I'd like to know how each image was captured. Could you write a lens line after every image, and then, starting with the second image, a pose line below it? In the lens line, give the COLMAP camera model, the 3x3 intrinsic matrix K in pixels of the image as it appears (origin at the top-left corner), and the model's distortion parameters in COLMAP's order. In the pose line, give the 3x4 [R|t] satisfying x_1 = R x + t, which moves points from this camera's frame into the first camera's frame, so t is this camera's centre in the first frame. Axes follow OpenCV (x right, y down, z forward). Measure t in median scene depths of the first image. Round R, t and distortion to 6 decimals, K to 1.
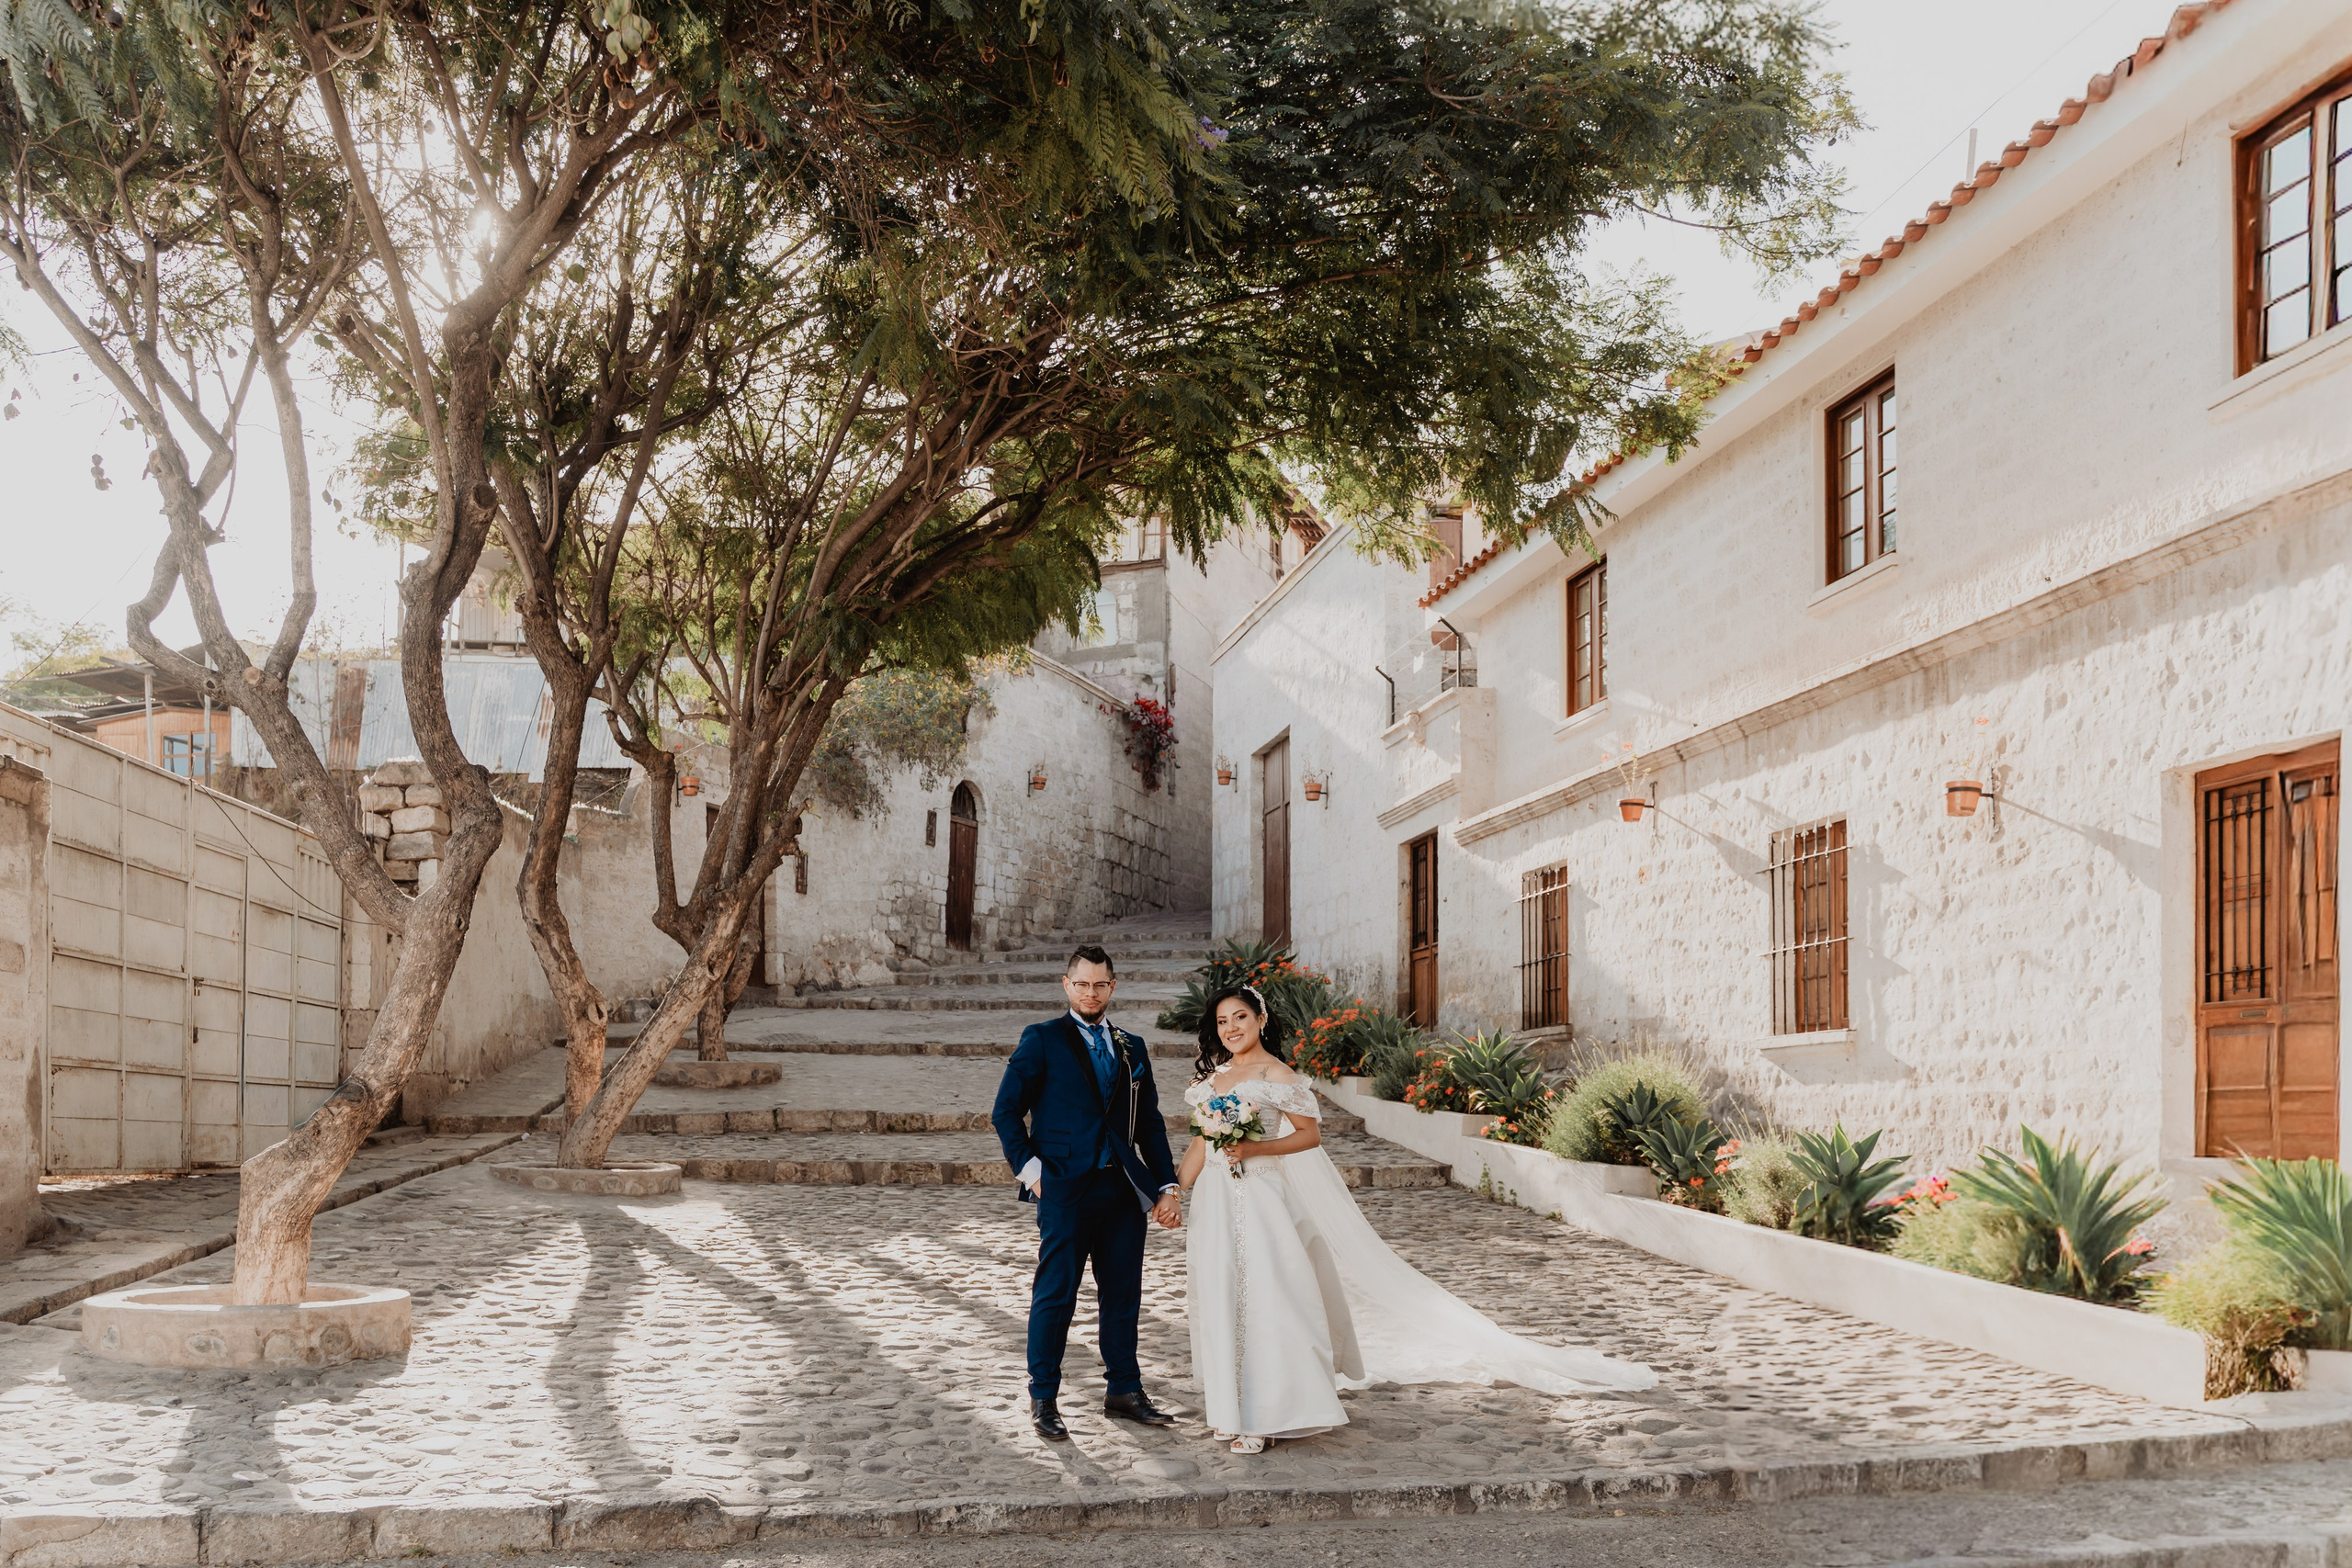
lens RADIAL K [[2147.4, 0, 1020.9], [0, 2147.4, 1113.4], [0, 0, 1]] dist [0.005512, -0.005498]
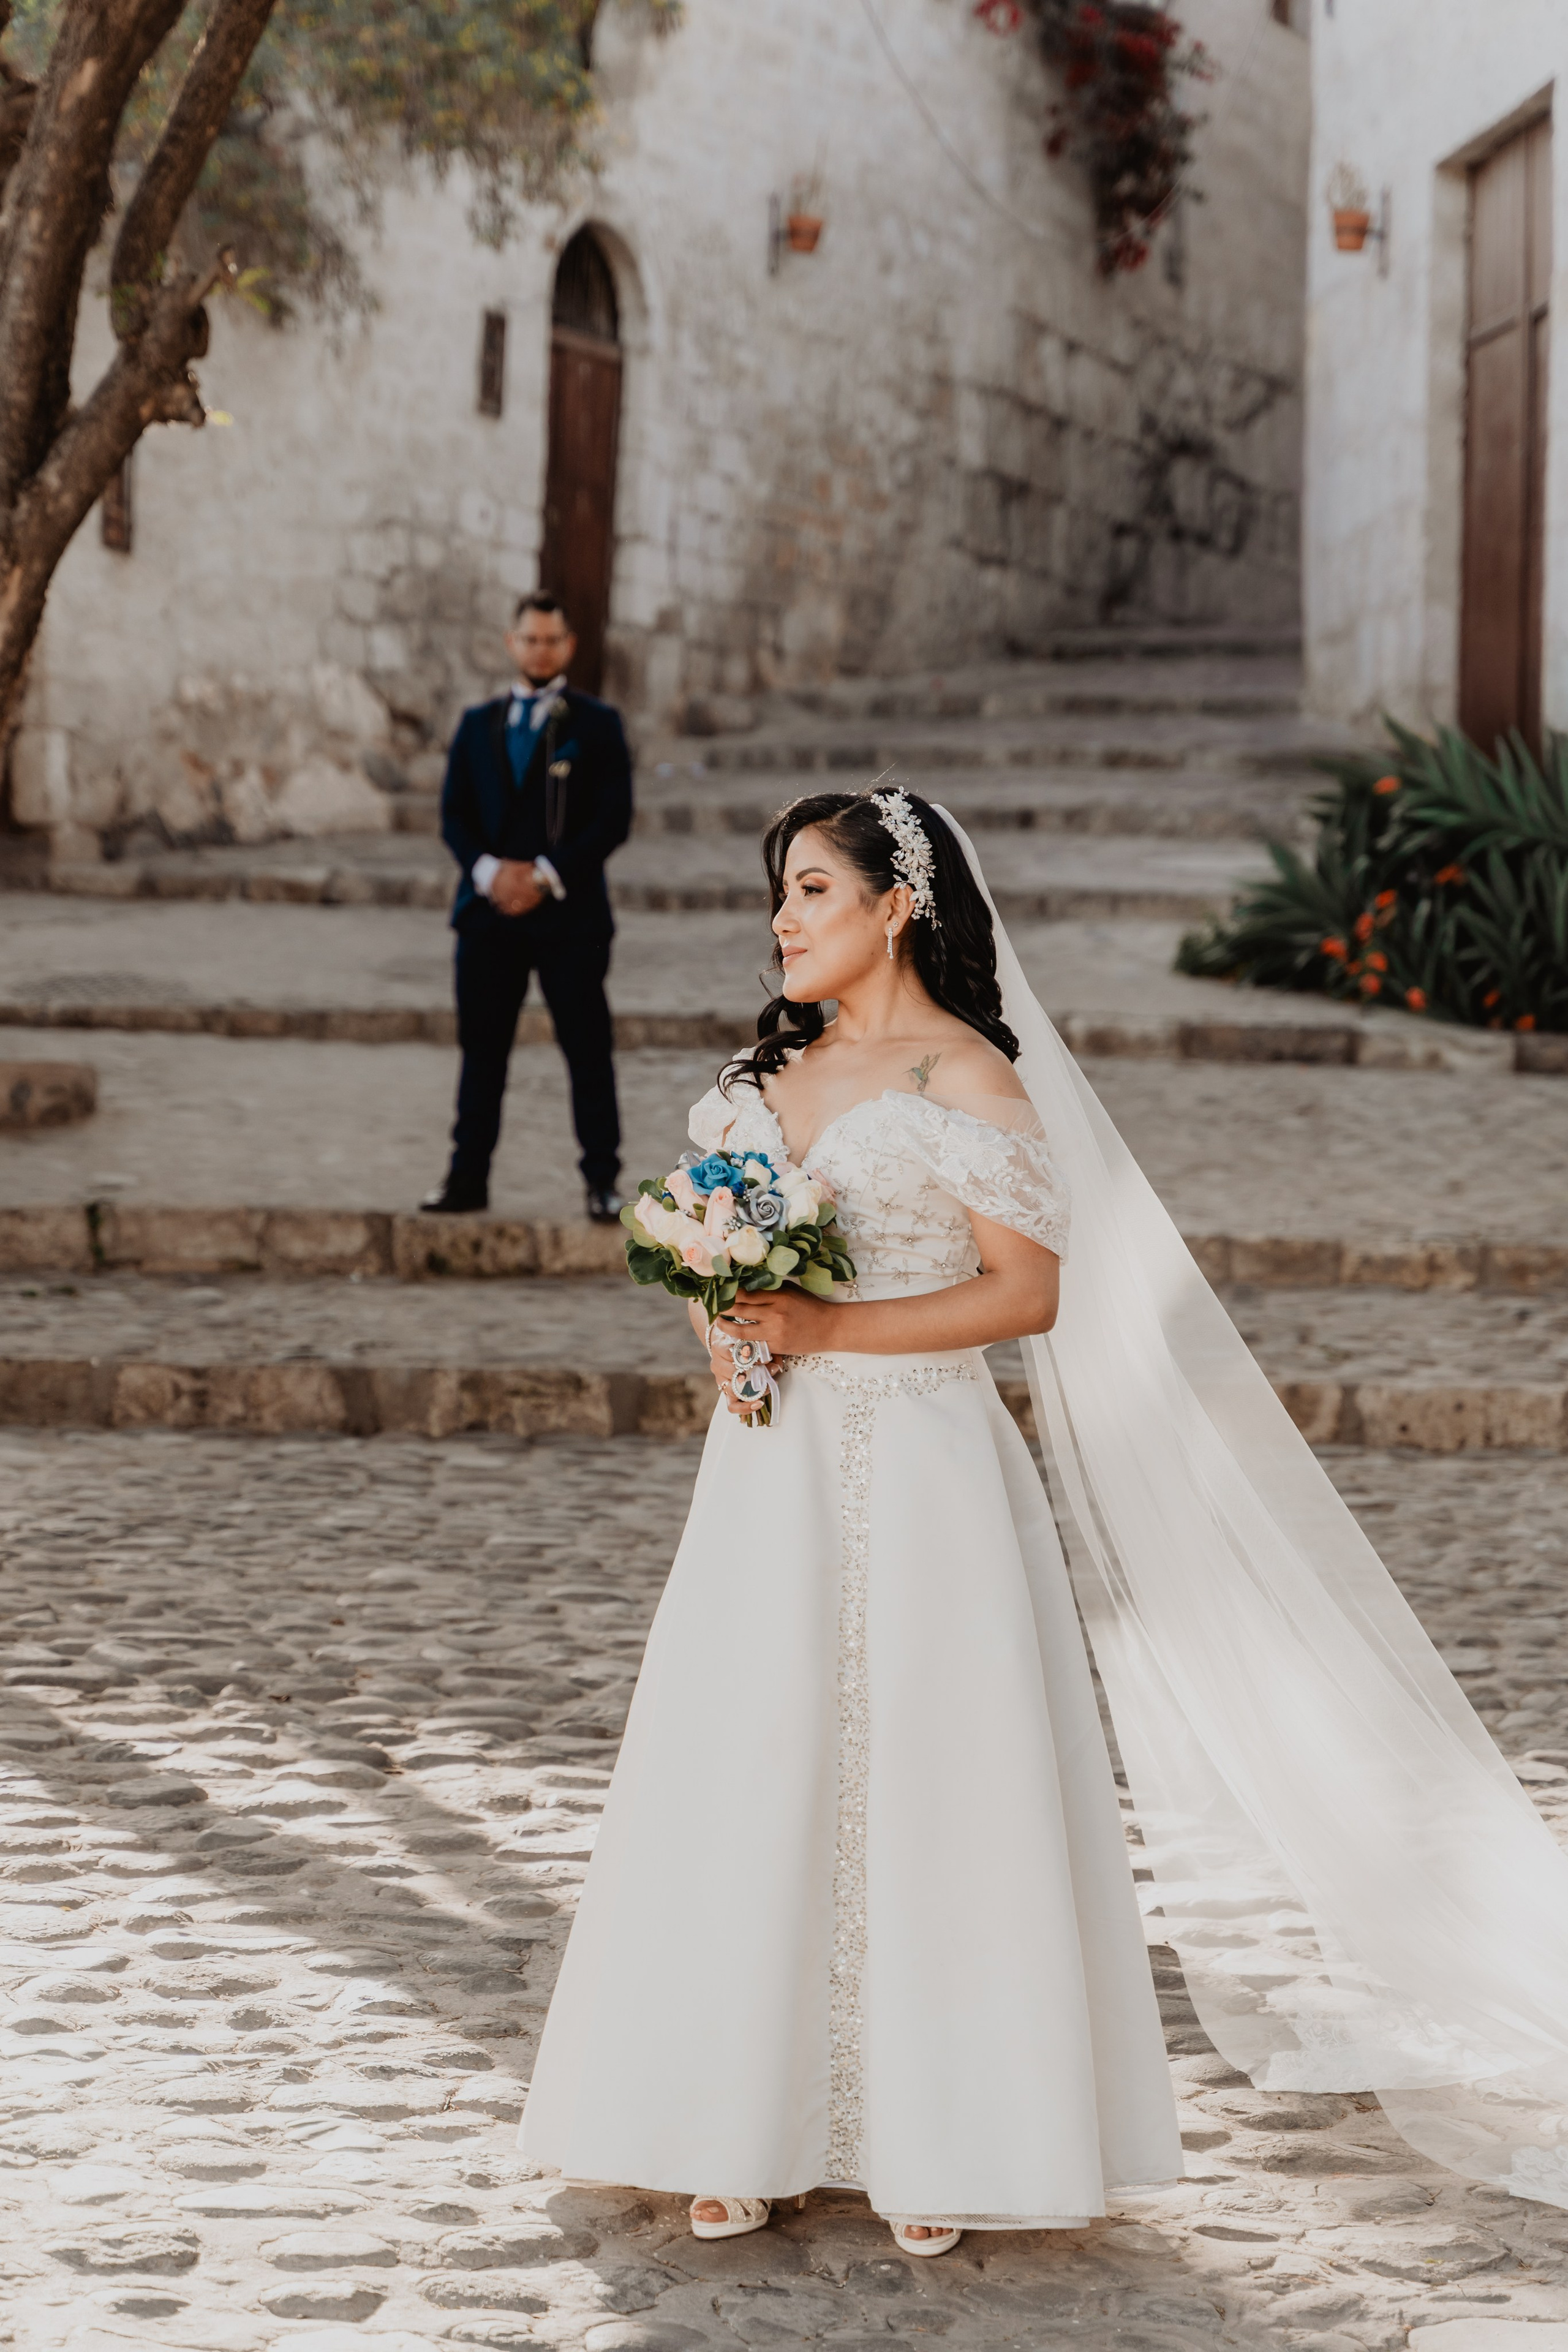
lens RADIAL K [[5877.9, 0, 1061.2], [0, 5877.9, 2070.3], [0, 0, 1]] dist [0.019822, -0.107697]
pose [[0.997086, 0.001752, 0.076267, -0.033317], [-0.012847, 0.989315, 0.145228, -0.003418], [-0.075197, -0.145784, 0.986454, 0.057207]]
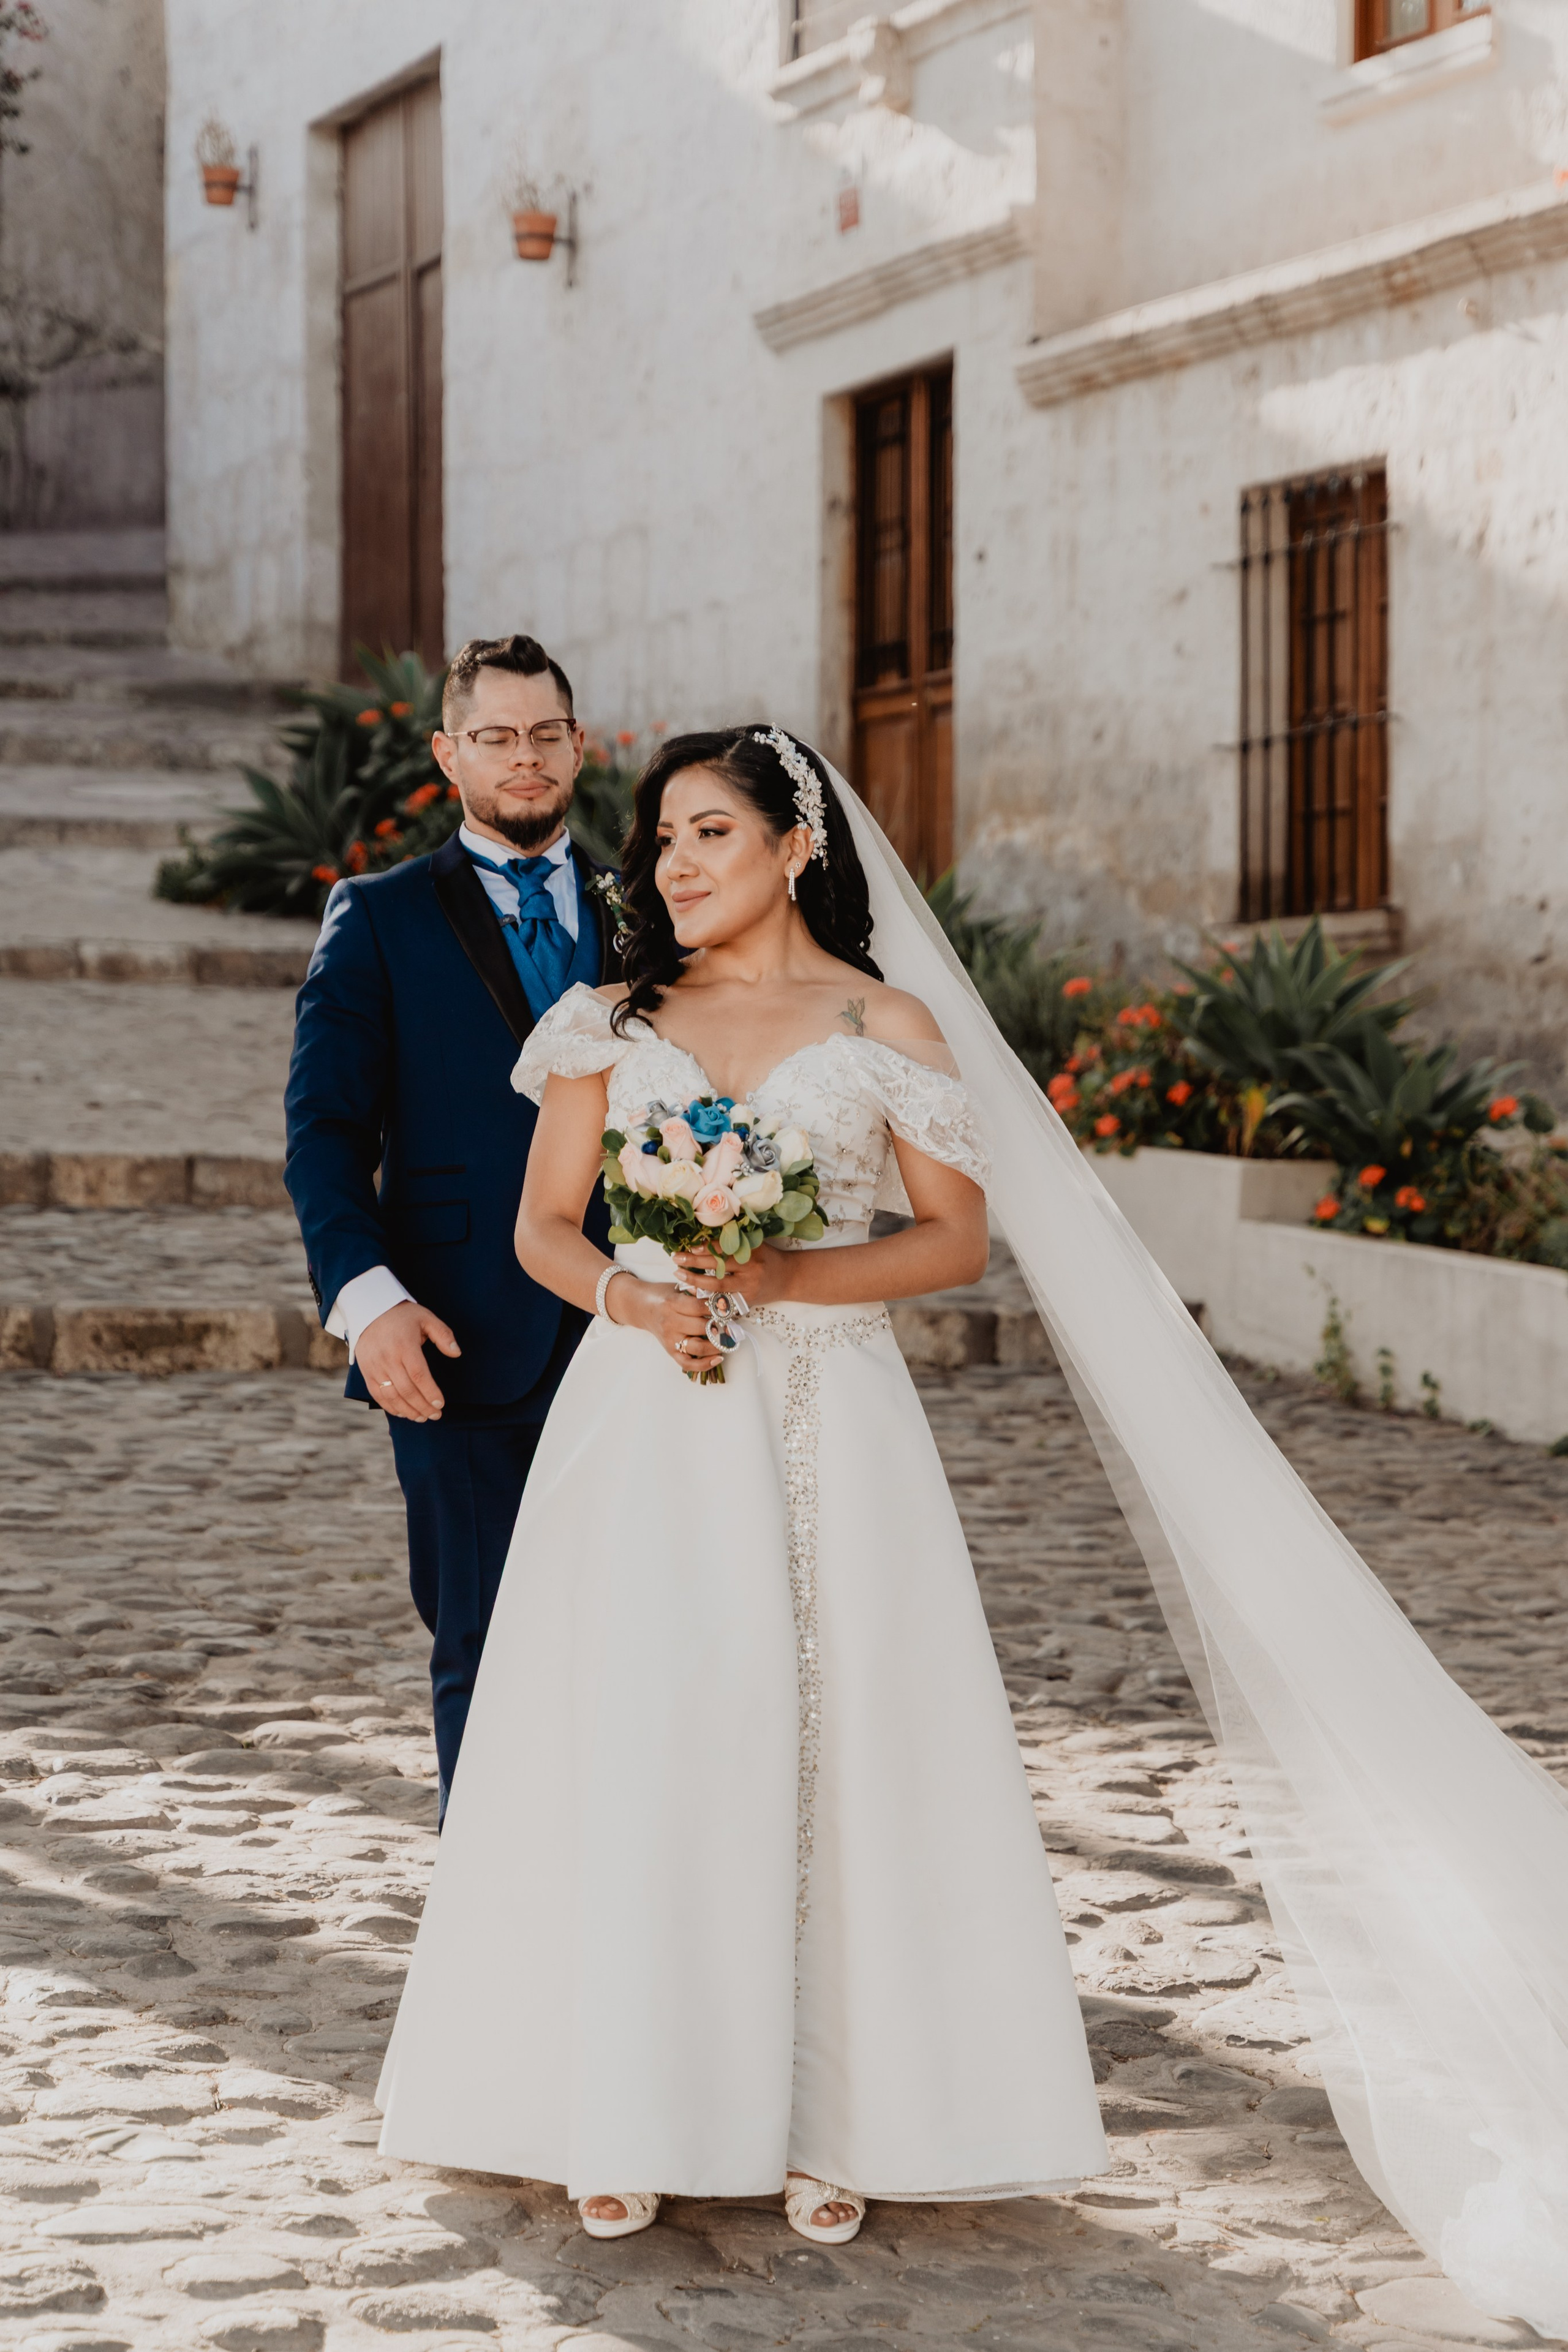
lens RADIAL K [[5687.0, 0, 877.9], [0, 5687.0, 1428.6], [0, 0, 1]] dist [0.038380, -0.342529]
pose [[0.954144, -0.014084, 0.299018, -0.126987], [-0.002130, 0.998548, 0.053829, -0.005510], [-0.299342, -0.051997, 0.952728, 0.105134]]
